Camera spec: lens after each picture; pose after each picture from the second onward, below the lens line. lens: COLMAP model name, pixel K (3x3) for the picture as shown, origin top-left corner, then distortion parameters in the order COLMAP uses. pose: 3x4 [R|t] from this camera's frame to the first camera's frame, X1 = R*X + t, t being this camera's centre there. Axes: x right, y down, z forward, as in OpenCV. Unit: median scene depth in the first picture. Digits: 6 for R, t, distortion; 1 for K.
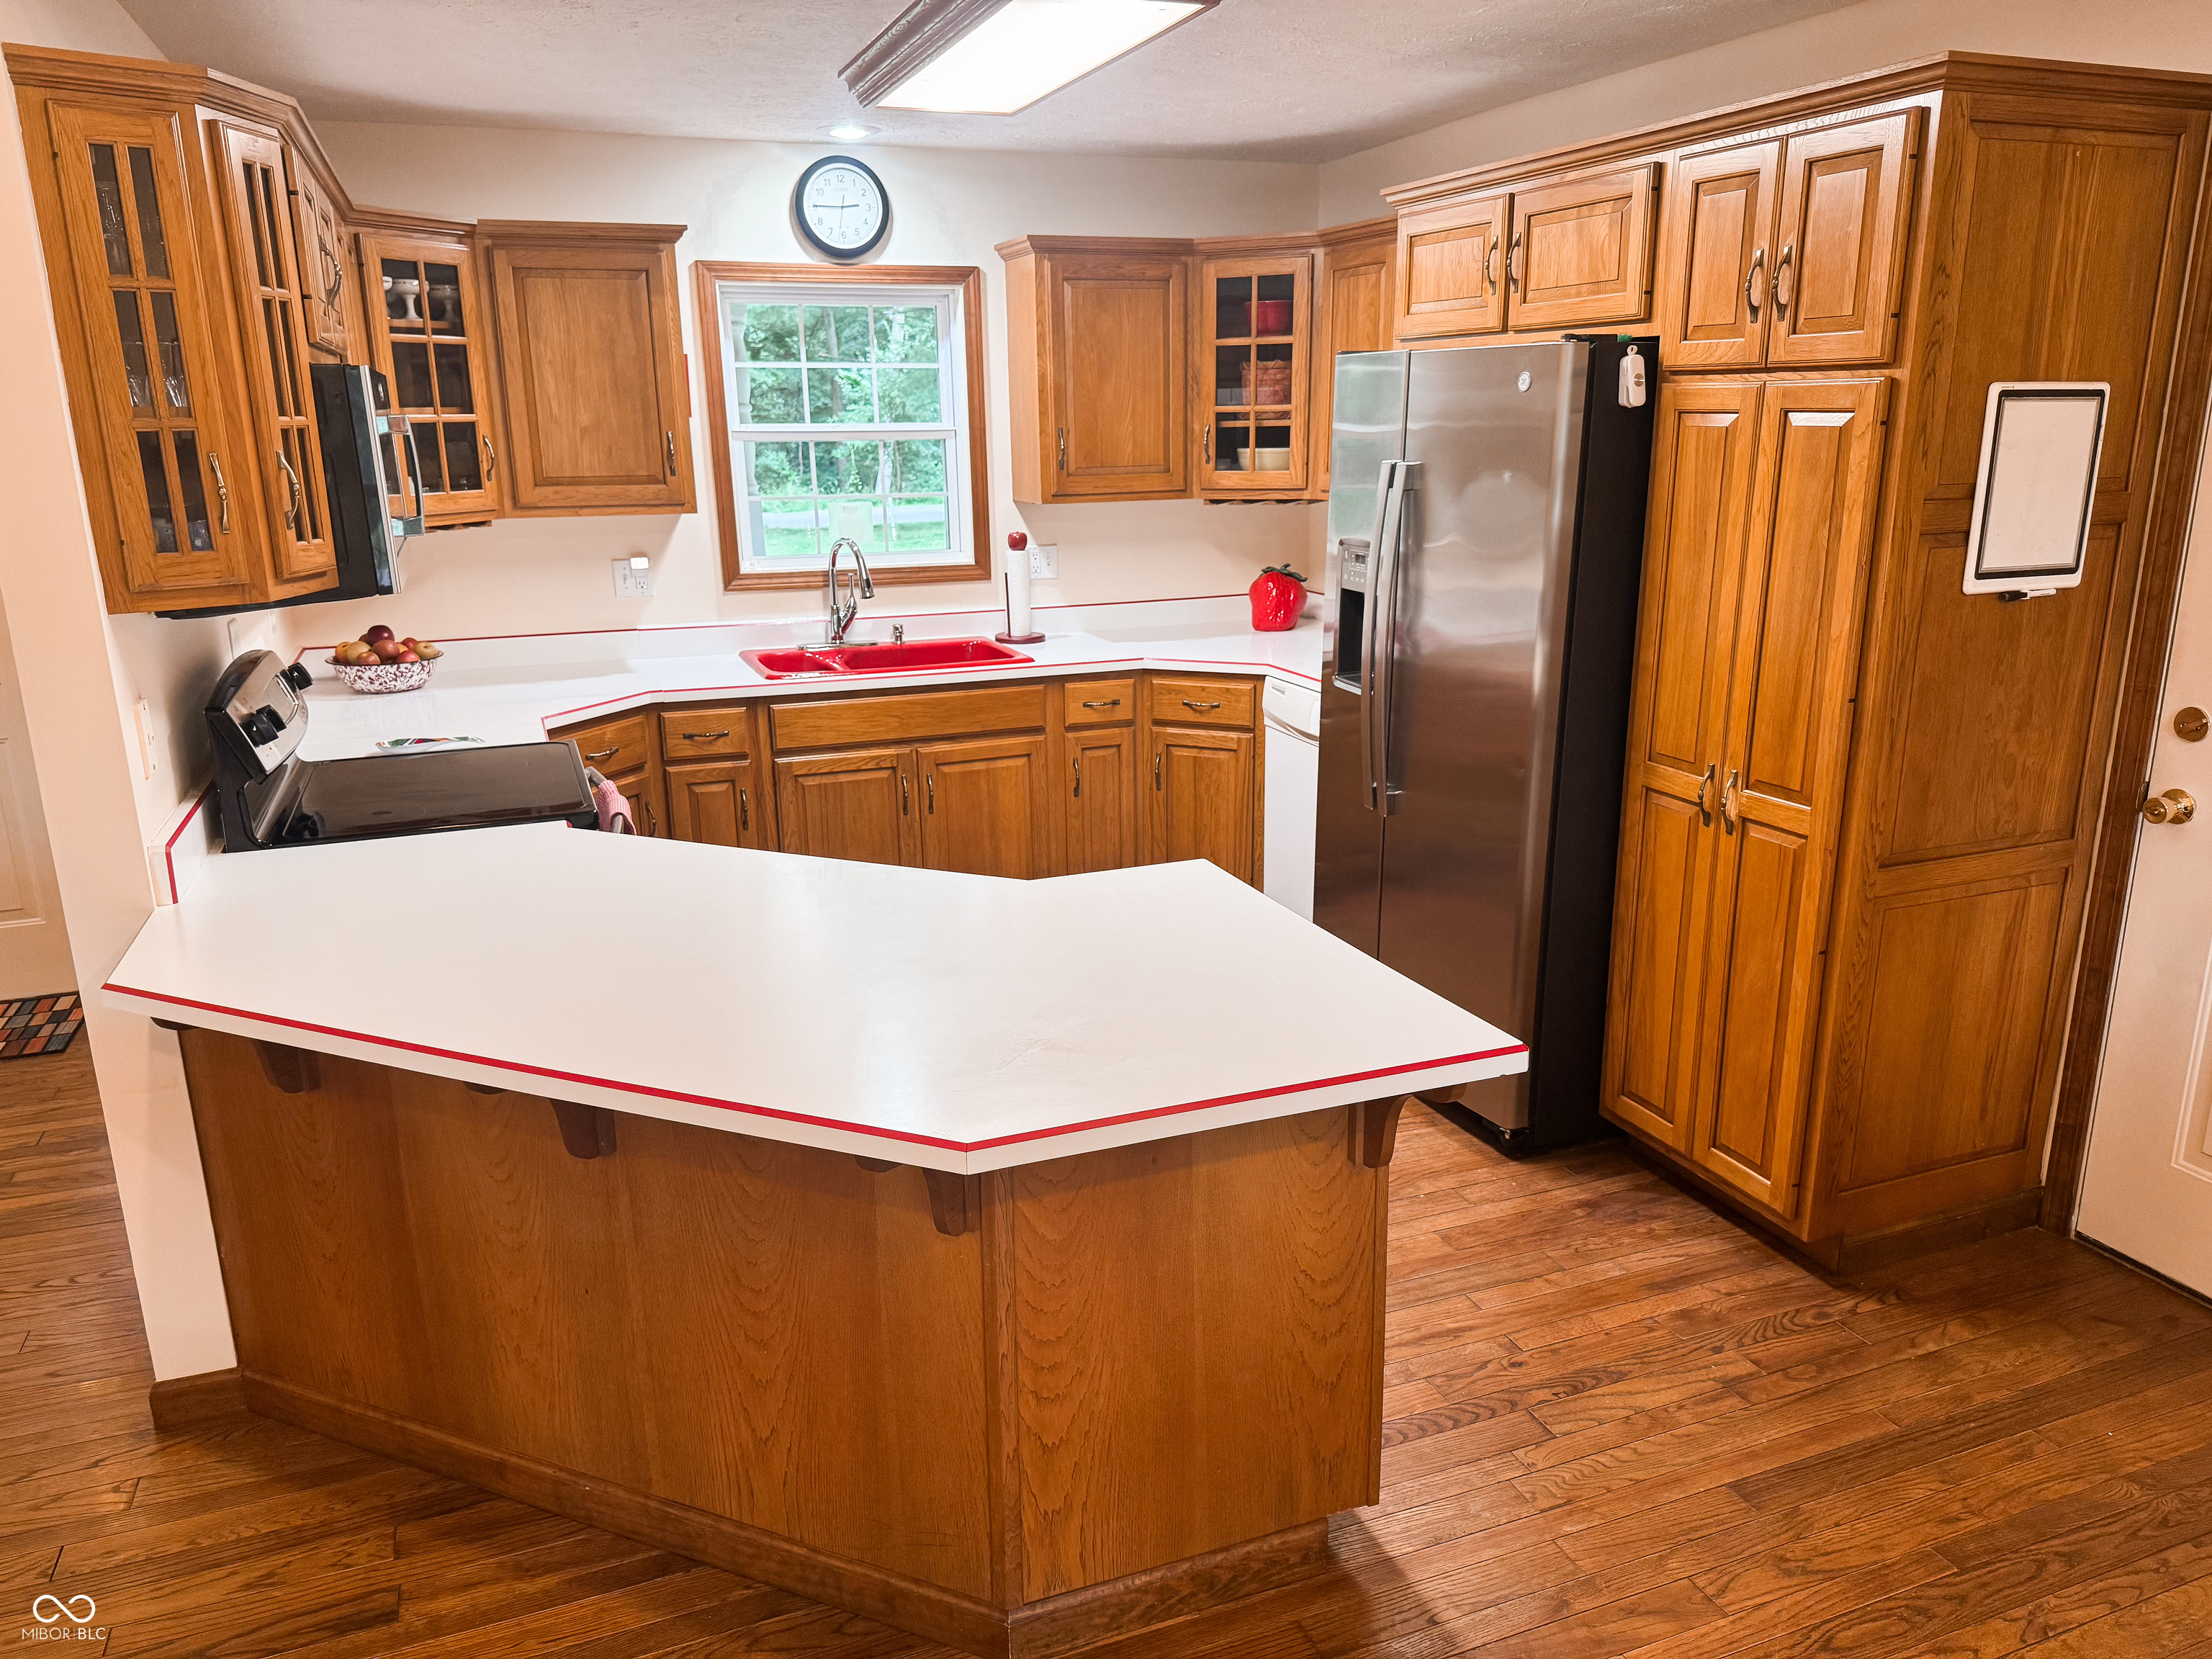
lens RADIAL K [[1581.3, 0, 1106.0], [0, 1581.3, 829.5], [0, 0, 1]] dist [0.027841, -0.043475]
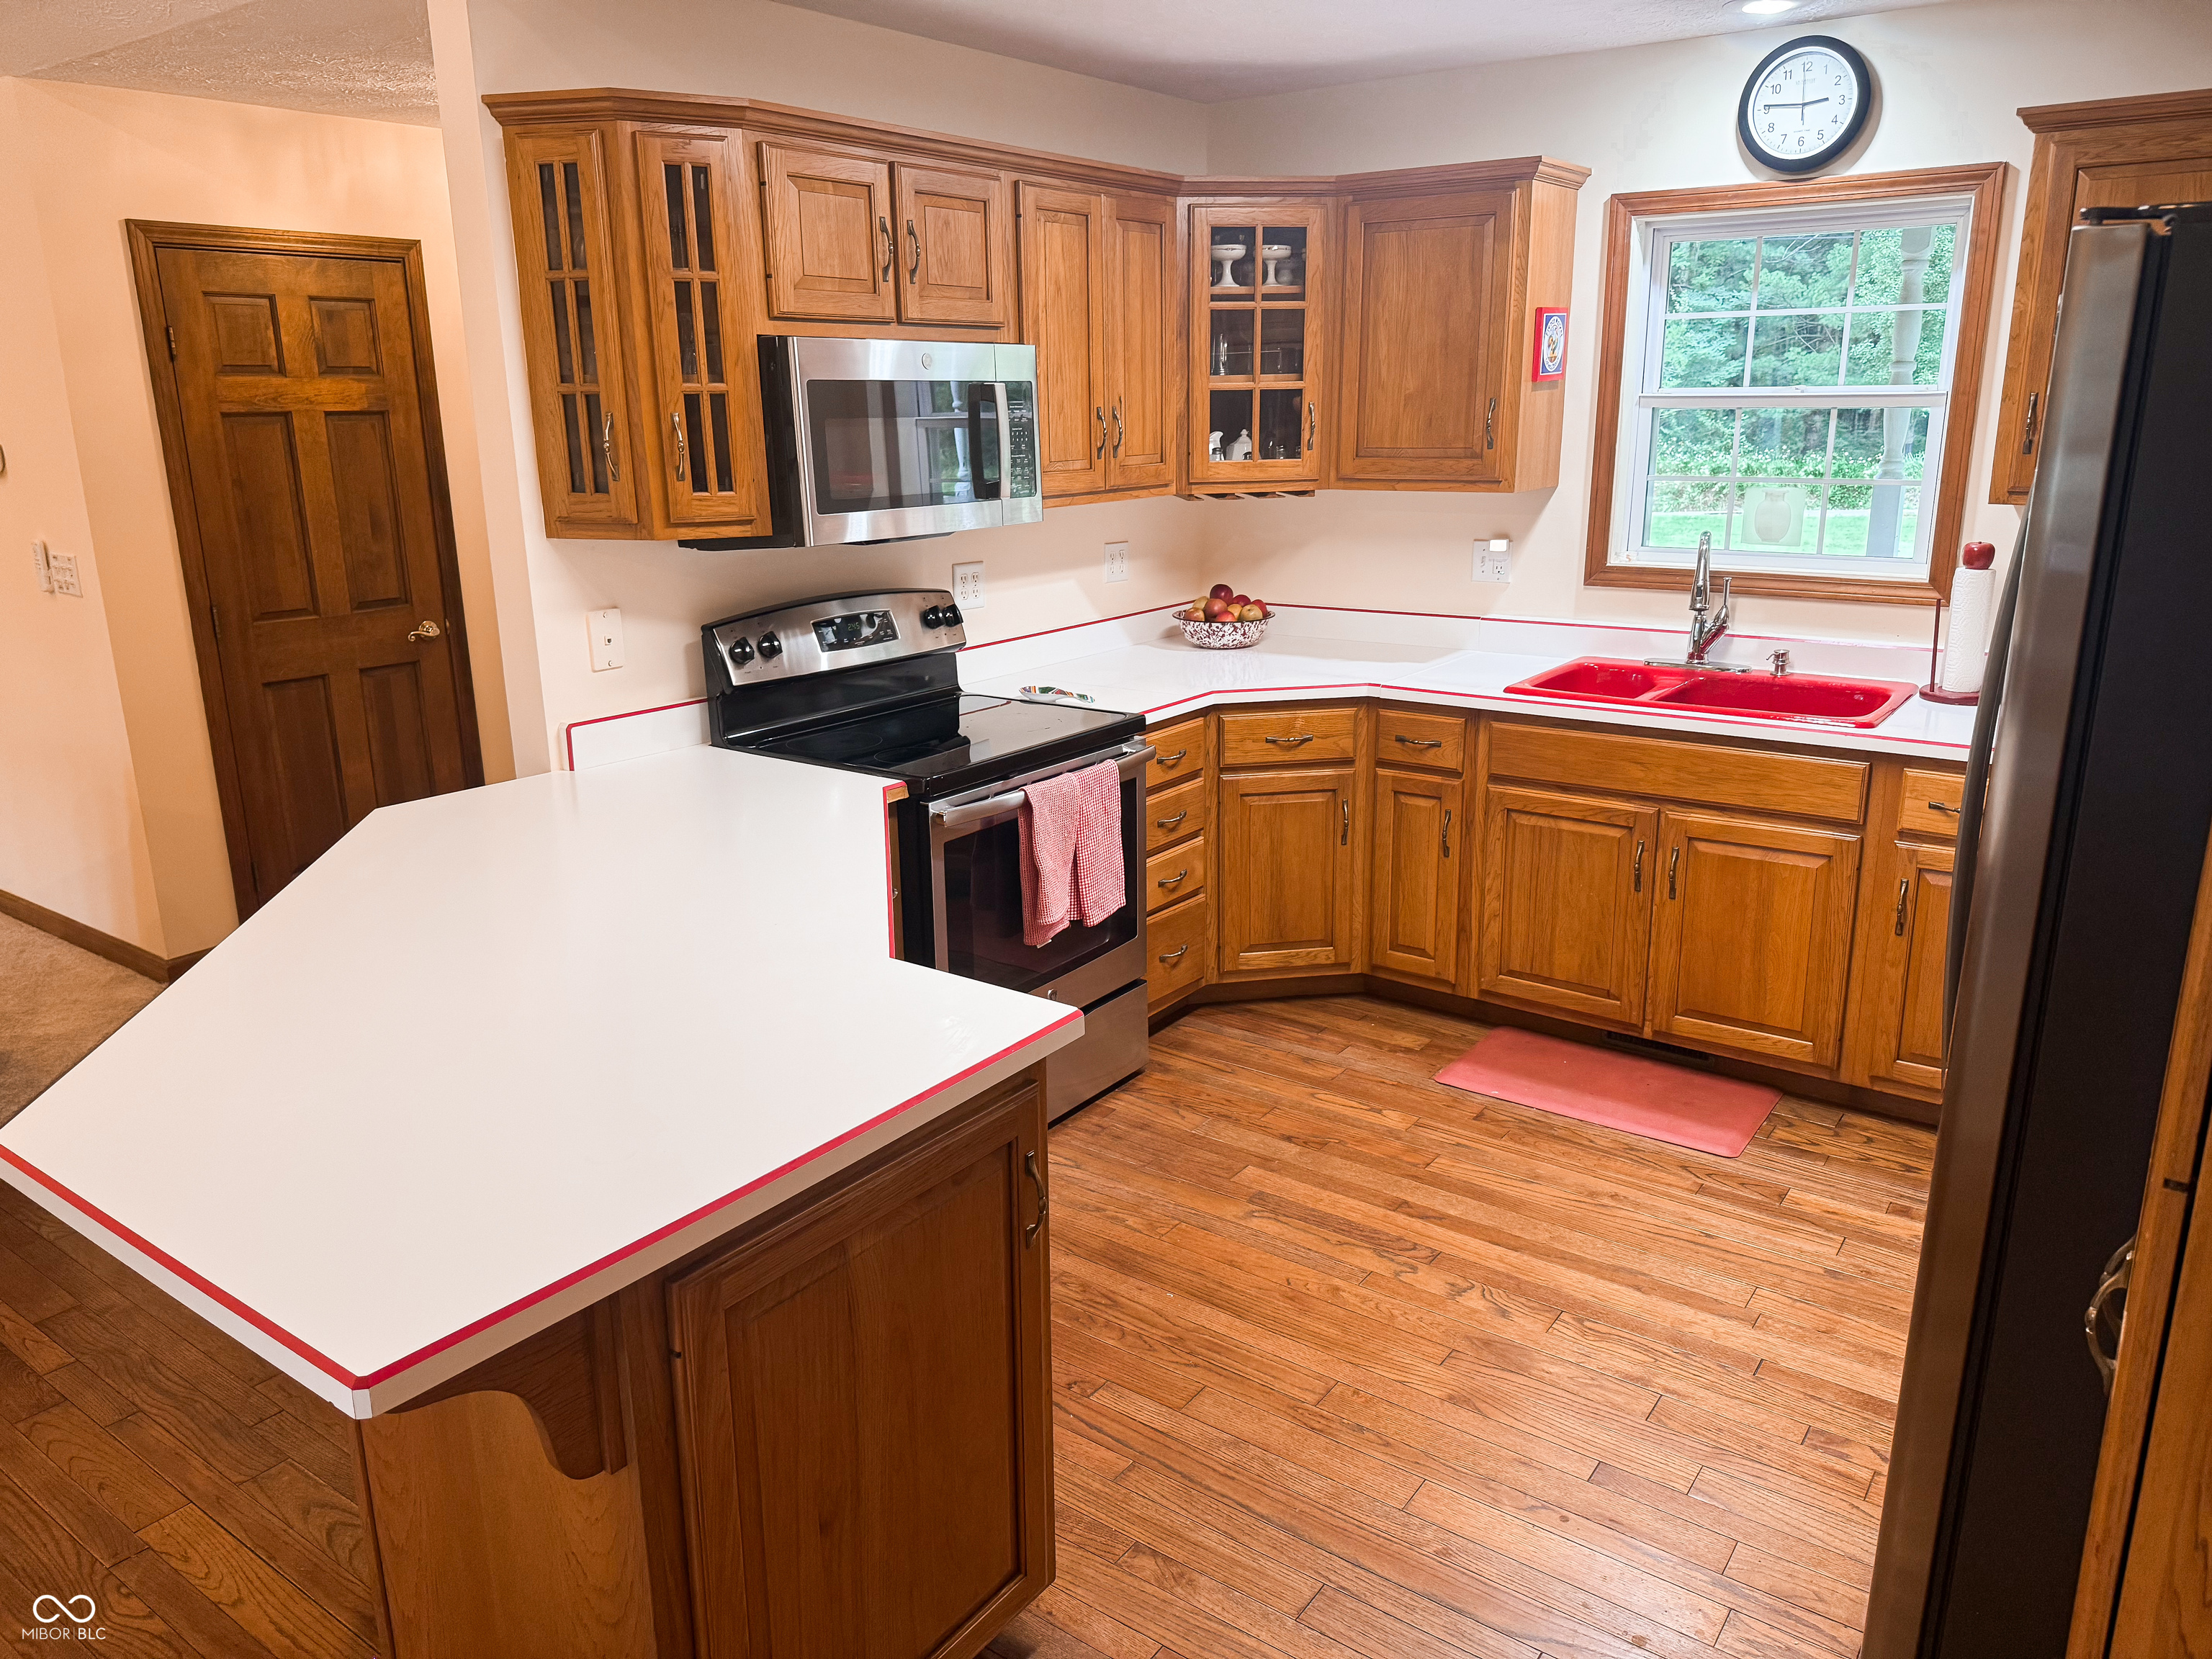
lens RADIAL K [[1581.3, 0, 1106.0], [0, 1581.3, 829.5], [0, 0, 1]] dist [0.027841, -0.043475]
pose [[0.543586, 0.227654, -0.807891, 0.379412], [-0.209739, 0.968822, 0.131881, -0.092070], [0.812726, 0.097758, 0.574386, 0.351117]]
